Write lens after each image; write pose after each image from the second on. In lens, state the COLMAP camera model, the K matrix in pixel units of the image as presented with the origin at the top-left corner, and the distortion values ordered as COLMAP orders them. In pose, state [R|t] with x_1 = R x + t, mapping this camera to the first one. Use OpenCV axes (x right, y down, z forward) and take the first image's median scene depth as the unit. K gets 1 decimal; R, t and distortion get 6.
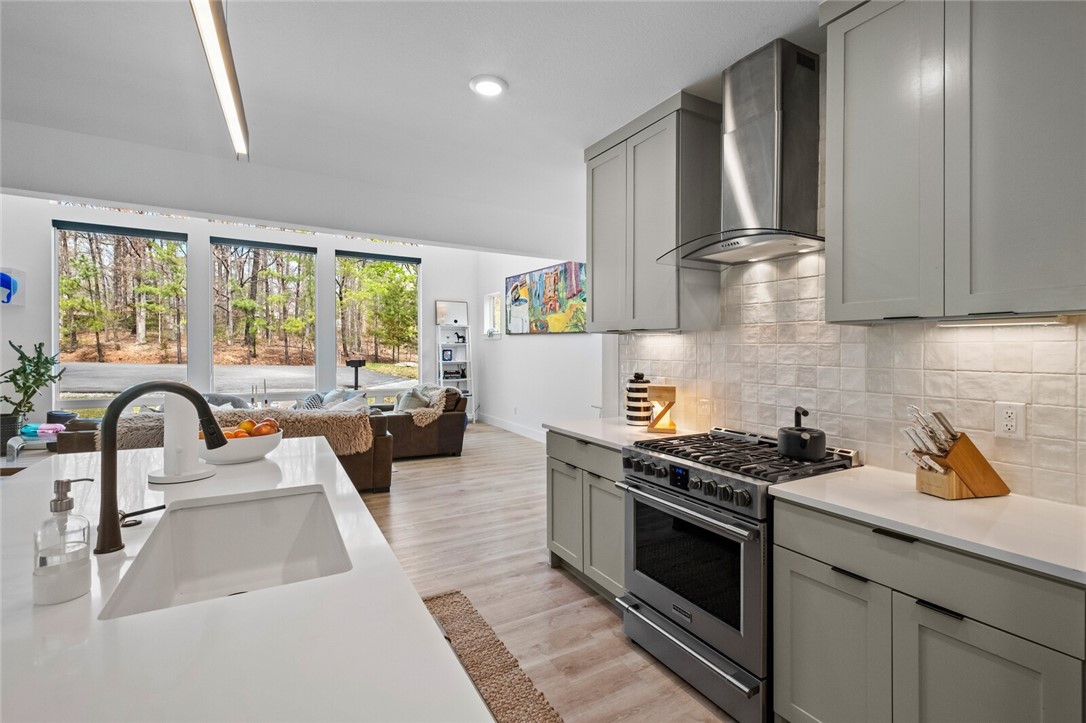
lens RADIAL K [[483.1, 0, 535.5], [0, 483.1, 348.9], [0, 0, 1]] dist [-0.014997, -0.000687]
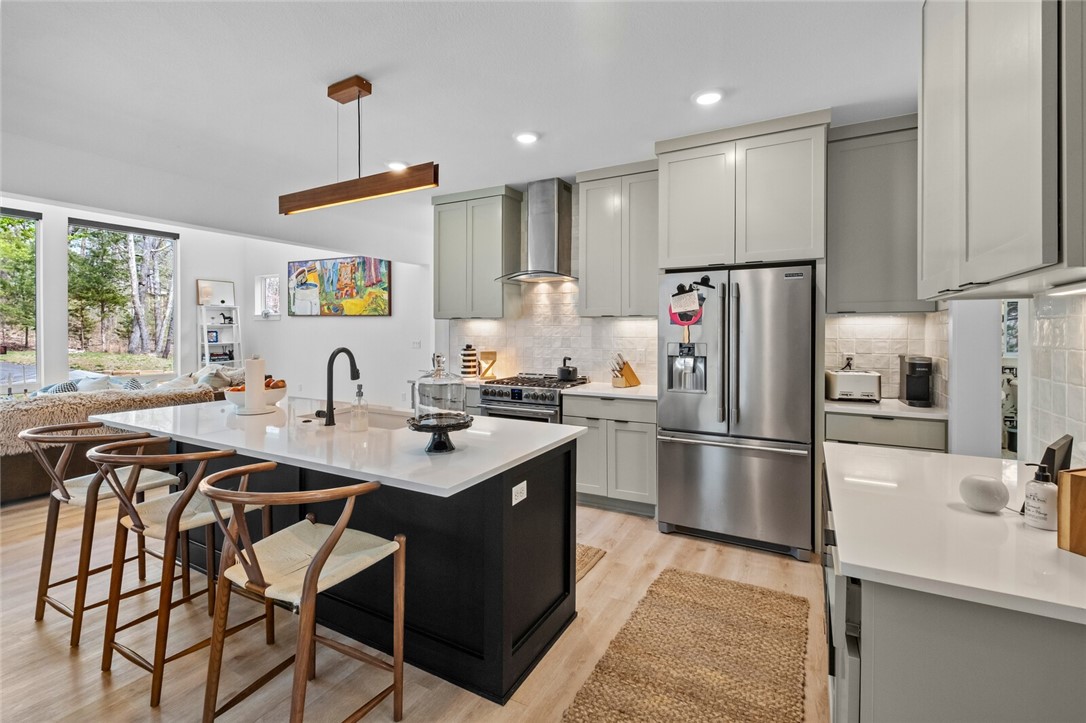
lens RADIAL K [[483.1, 0, 542.2], [0, 483.1, 330.9], [0, 0, 1]] dist [-0.014997, -0.000687]
pose [[0.840528, -0.007751, 0.541712, -0.449163], [0.005143, 0.999967, 0.006328, -0.003283], [-0.541743, -0.002533, 0.840540, -0.471903]]
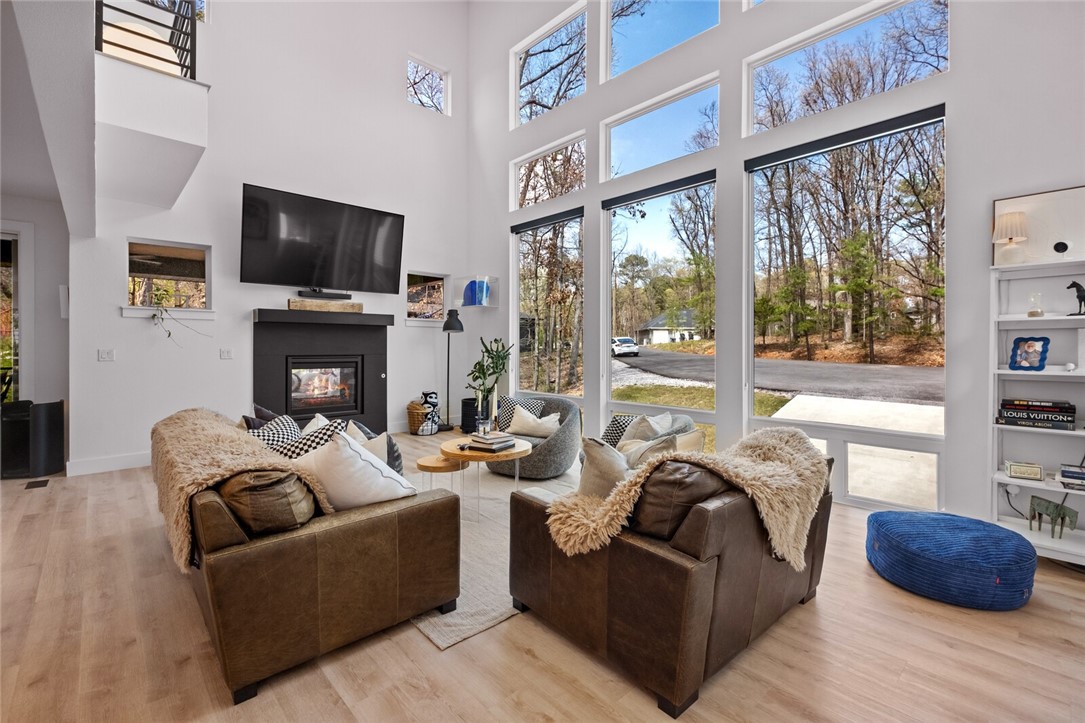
lens RADIAL K [[482.6, 0, 539.3], [0, 482.6, 350.8], [0, 0, 1]] dist [-0.014997, -0.000687]
pose [[0.231804, 0.003502, -0.972756, 0.181917], [-0.000867, 0.999994, 0.003393, 0.032198], [0.972762, 0.000056, 0.231806, 1.793056]]
